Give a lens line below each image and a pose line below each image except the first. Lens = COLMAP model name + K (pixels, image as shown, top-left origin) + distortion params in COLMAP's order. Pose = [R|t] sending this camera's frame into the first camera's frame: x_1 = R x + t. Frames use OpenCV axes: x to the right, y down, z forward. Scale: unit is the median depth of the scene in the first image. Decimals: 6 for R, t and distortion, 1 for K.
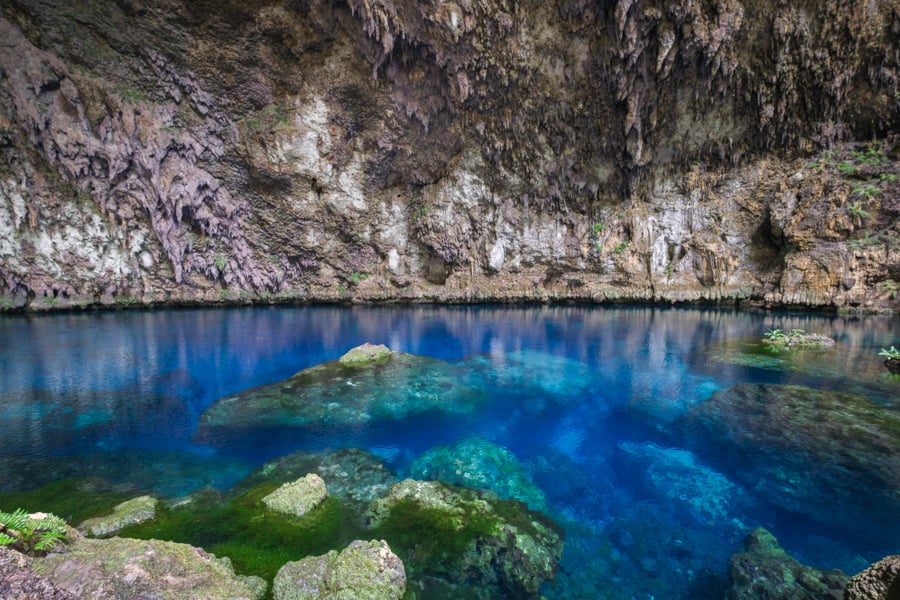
lens RADIAL K [[397.5, 0, 450.0], [0, 397.5, 300.0], [0, 0, 1]] dist [-0.002176, -0.000605]
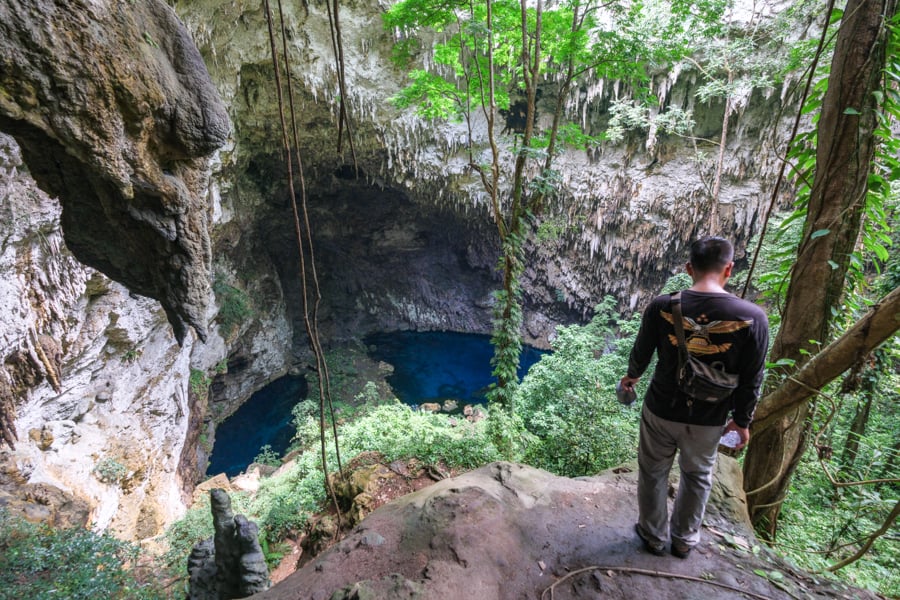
lens RADIAL K [[397.5, 0, 450.0], [0, 397.5, 300.0], [0, 0, 1]] dist [-0.002176, -0.000605]
pose [[0.886491, 0.140123, -0.441021, 0.717831], [-0.024225, 0.965798, 0.258163, -1.129060], [0.462112, -0.218176, 0.859565, -1.803356]]
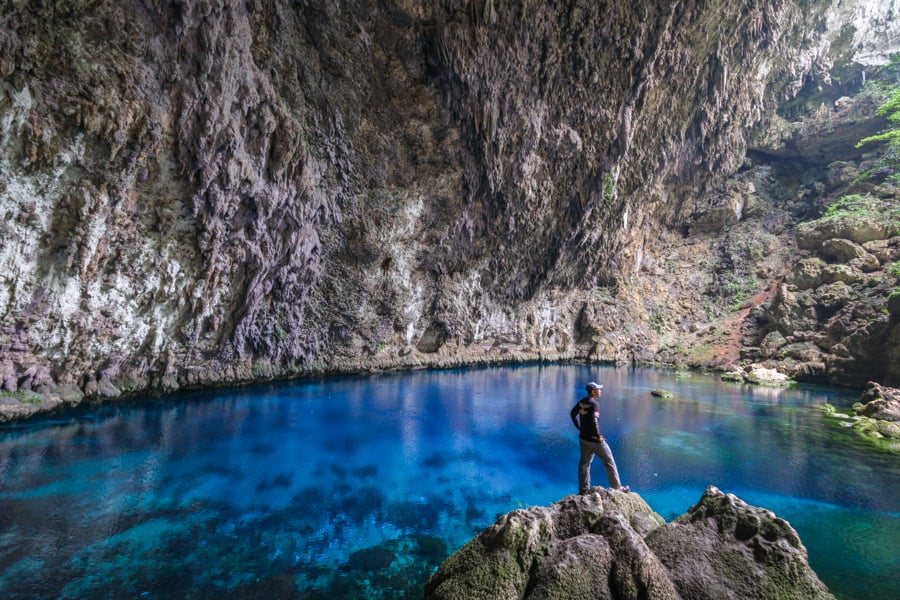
lens RADIAL K [[397.5, 0, 450.0], [0, 397.5, 300.0], [0, 0, 1]] dist [-0.002176, -0.000605]
pose [[0.643030, 0.083078, 0.761322, -1.022636], [0.025898, 0.991171, -0.130035, -0.043683], [-0.765403, 0.103333, 0.635201, 0.188870]]
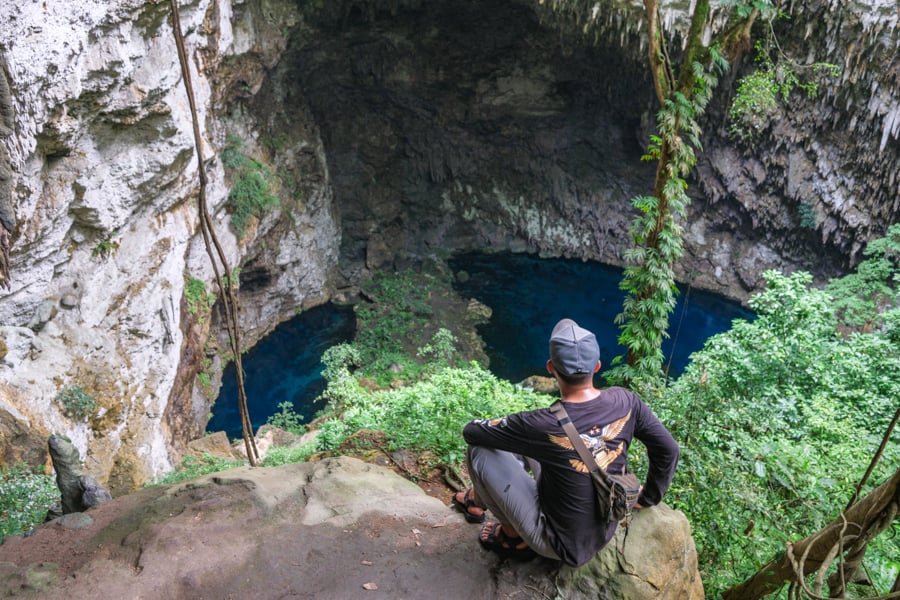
lens RADIAL K [[669.7, 0, 450.0], [0, 669.7, 300.0], [0, 0, 1]] dist [0.008160, 0.003790]
pose [[0.740707, 0.299747, -0.601253, 0.778245], [-0.041941, 0.913836, 0.403911, -1.133805], [0.670518, -0.273963, 0.689456, -1.766681]]
